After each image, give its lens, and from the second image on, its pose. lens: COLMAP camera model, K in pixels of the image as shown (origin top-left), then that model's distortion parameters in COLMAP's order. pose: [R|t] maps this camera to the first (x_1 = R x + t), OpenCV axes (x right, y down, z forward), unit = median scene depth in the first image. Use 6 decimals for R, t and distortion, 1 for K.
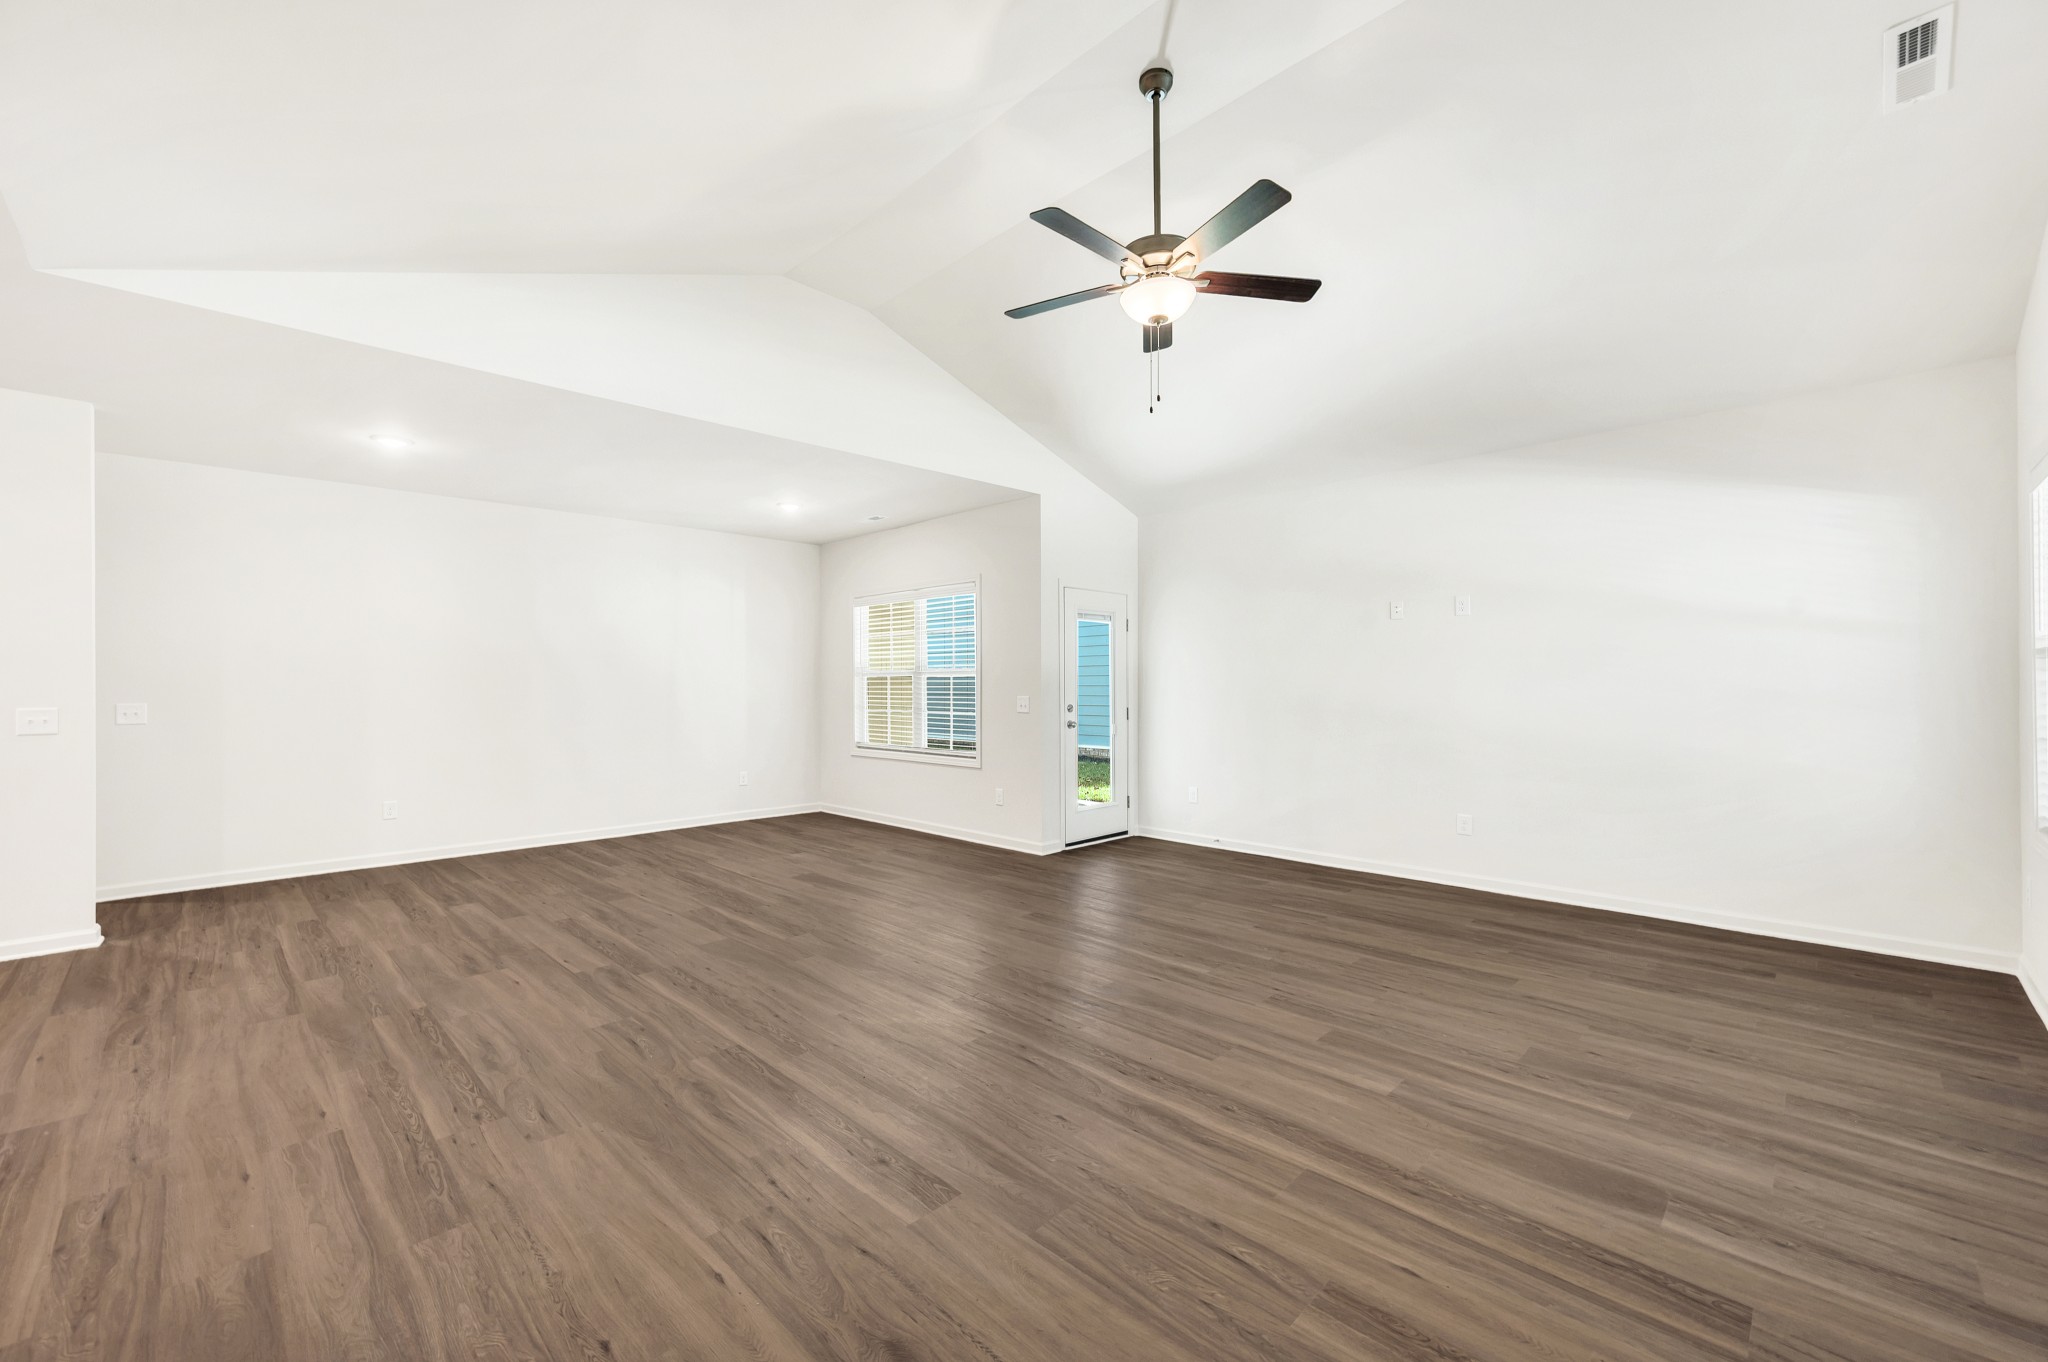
lens RADIAL K [[823.3, 0, 1007.3], [0, 823.3, 690.9], [0, 0, 1]] dist [0.003985, -0.000547]
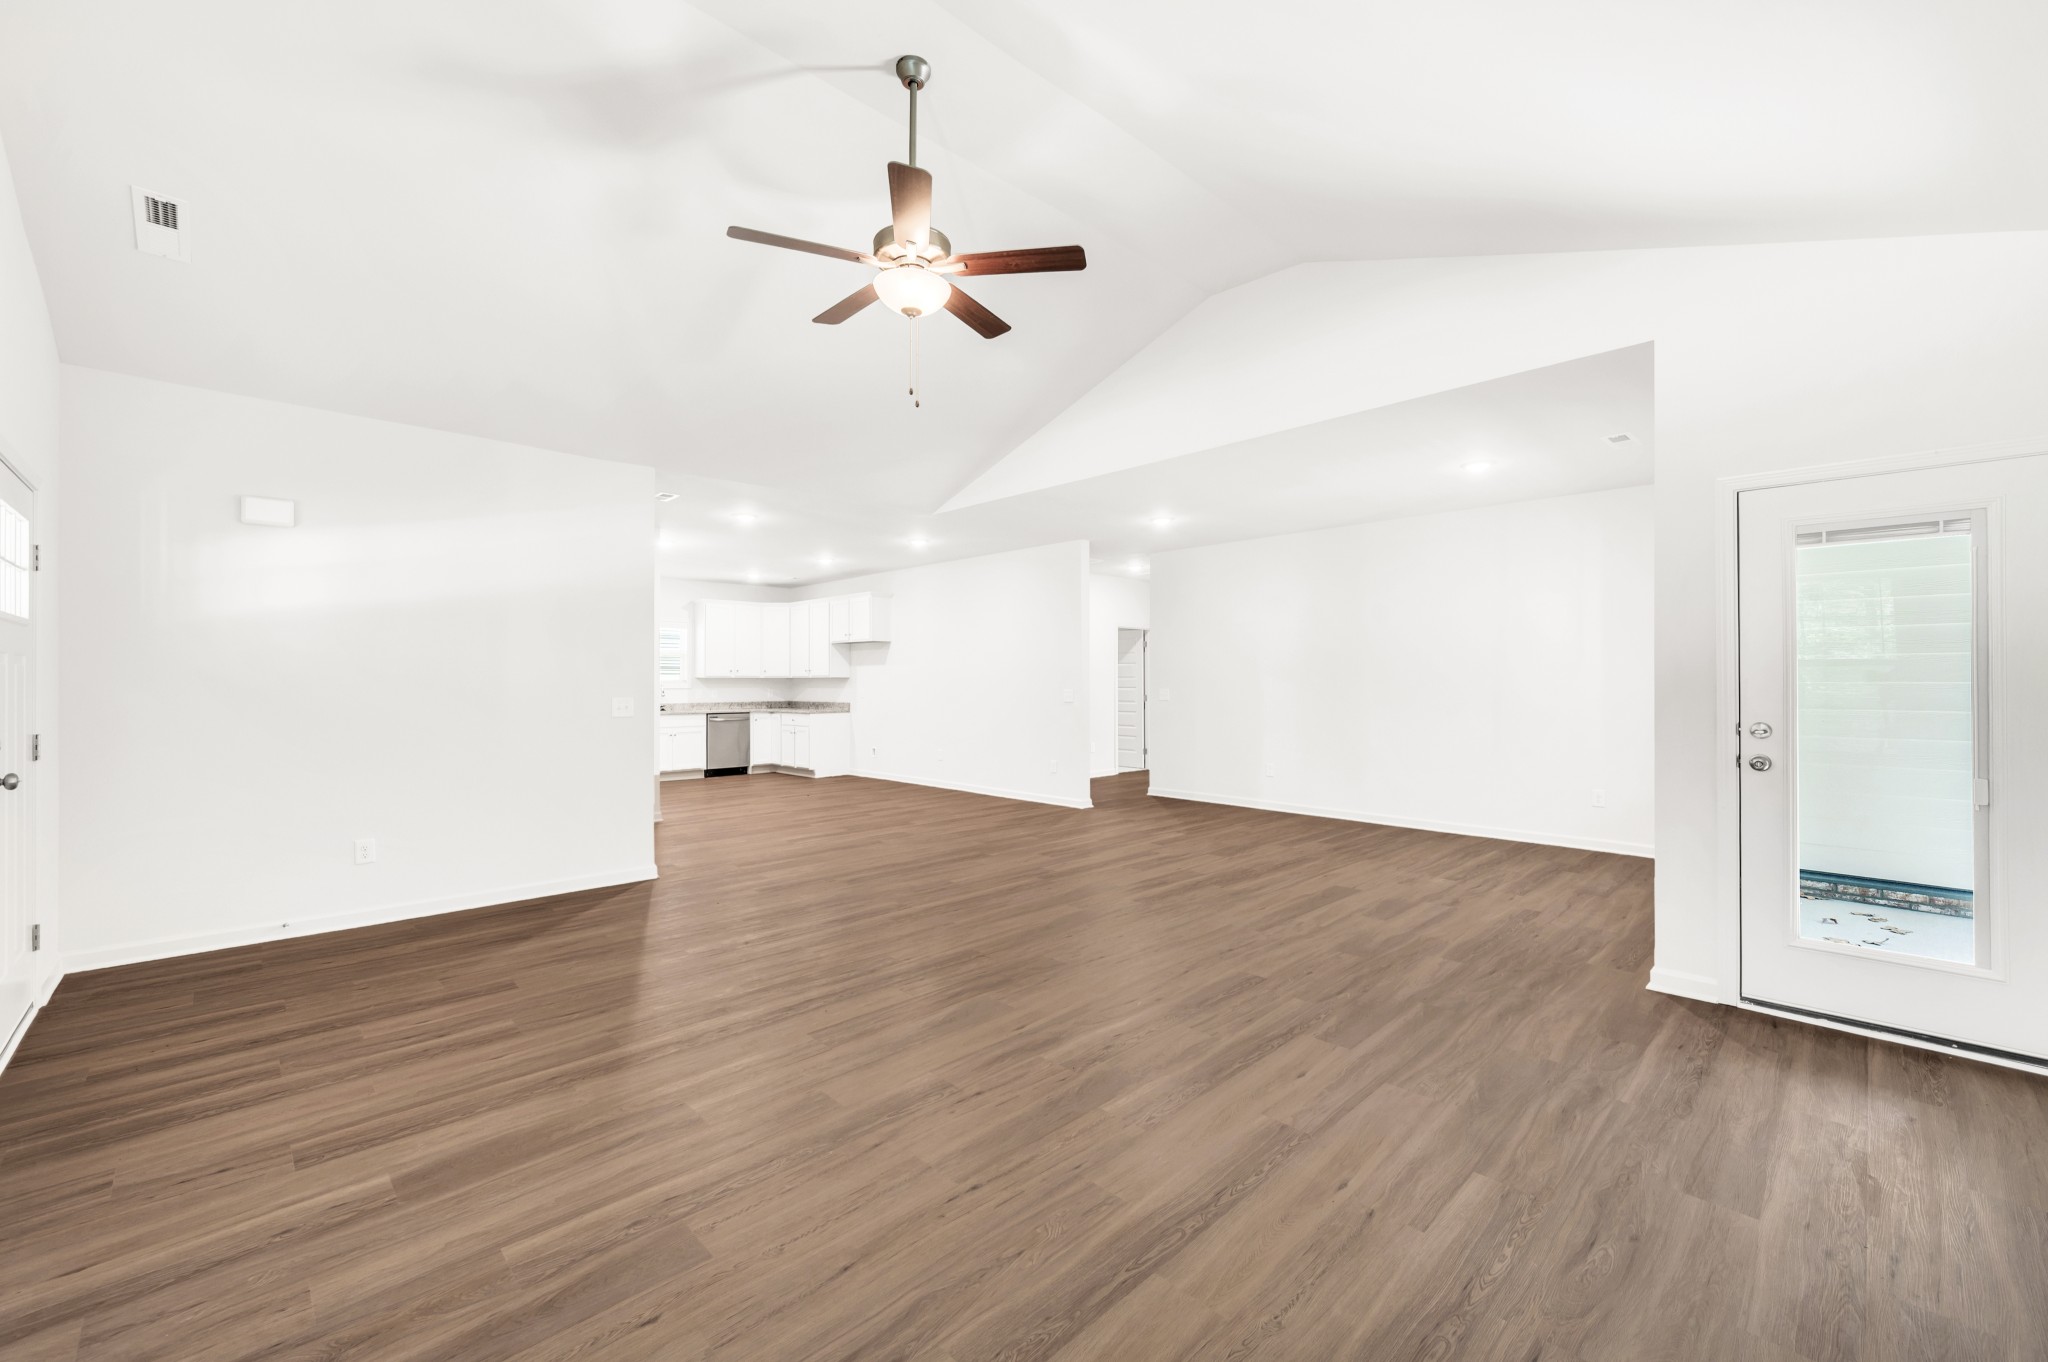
lens RADIAL K [[823.3, 0, 1024.7], [0, 823.3, 674.1], [0, 0, 1]] dist [0.003985, -0.000547]
pose [[-0.008024, -0.003444, -0.999962, 1.886936], [-0.004391, 0.999985, -0.003409, -0.017757], [0.999958, 0.004364, -0.008039, 1.854052]]
